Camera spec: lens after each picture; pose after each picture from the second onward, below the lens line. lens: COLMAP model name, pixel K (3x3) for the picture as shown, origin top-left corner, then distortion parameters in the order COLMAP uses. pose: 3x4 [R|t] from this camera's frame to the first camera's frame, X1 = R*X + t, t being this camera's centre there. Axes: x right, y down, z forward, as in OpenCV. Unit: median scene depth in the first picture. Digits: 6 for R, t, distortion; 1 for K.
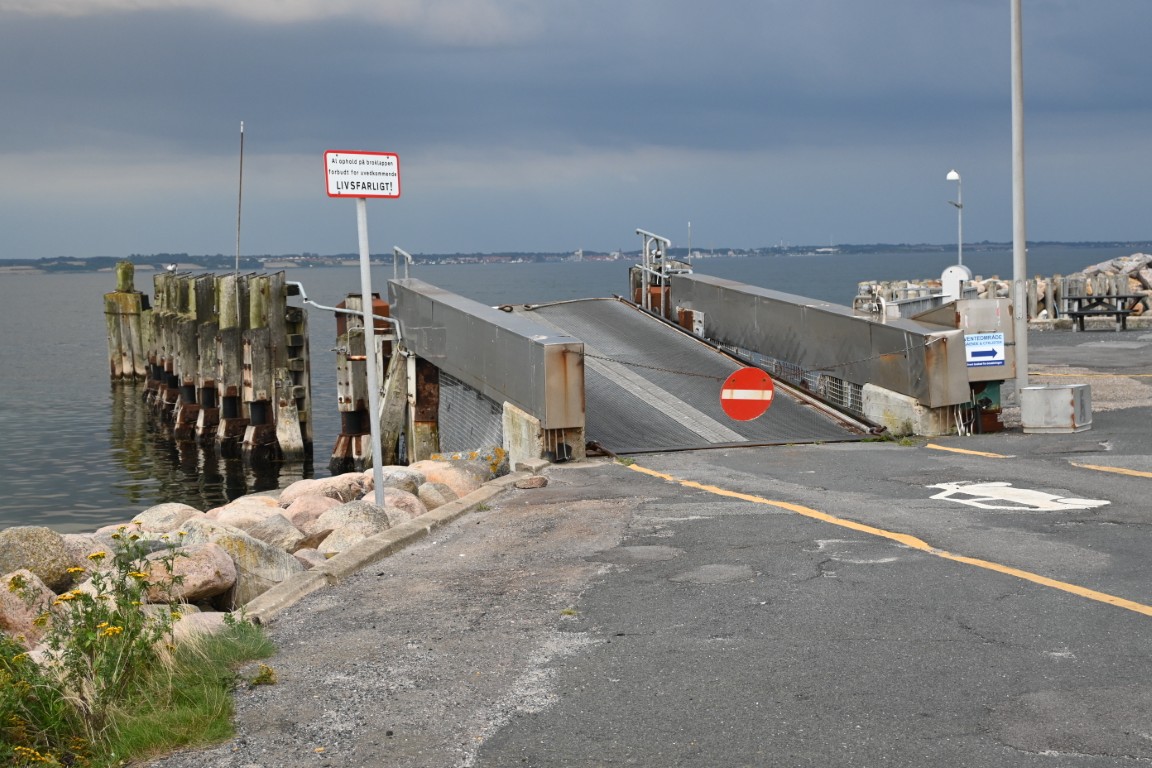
lens RADIAL K [[1768.2, 0, 578.4], [0, 1768.2, 509.7], [0, 0, 1]] dist [0.014130, 0.023236]
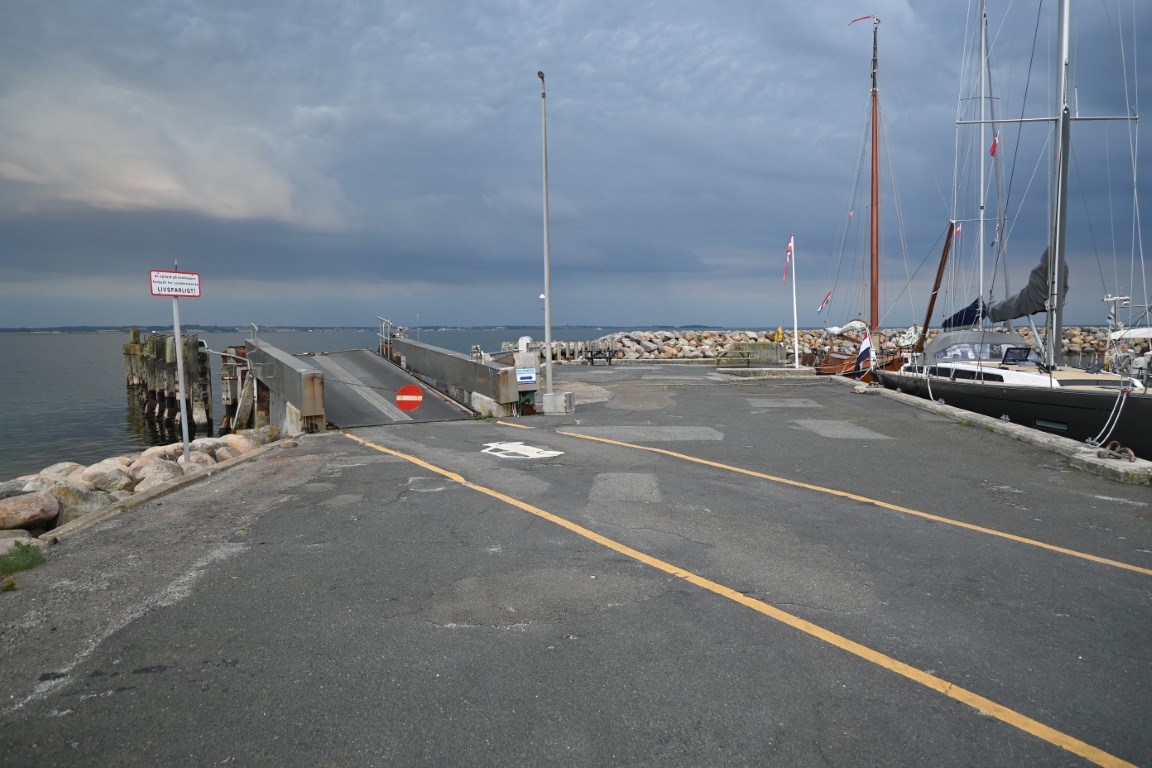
lens RADIAL K [[779.8, 0, 572.8], [0, 779.8, 372.5], [0, 0, 1]] dist [-0.003520, -0.001052]
pose [[0.973459, 0.002559, 0.228848, 0.070109], [0.017631, 0.996127, -0.086136, -0.012932], [-0.228182, 0.087885, 0.969644, 0.075479]]
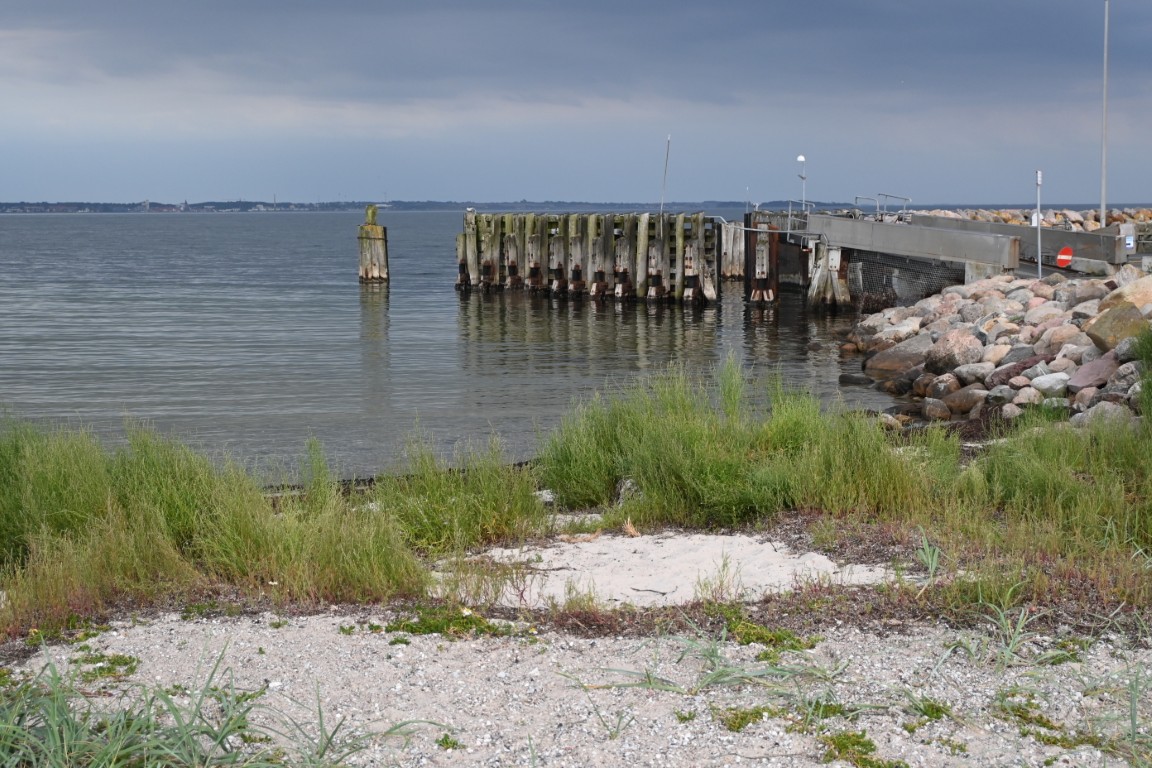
lens RADIAL K [[1649.7, 0, 576.0], [0, 1649.7, 384.0], [0, 0, 1]] dist [0.015713, 0.009014]
pose [[0.967498, -0.011073, 0.252635, -1.222179], [0.020679, 0.999159, -0.035402, 0.195200], [-0.252031, 0.039476, 0.966914, -1.203415]]
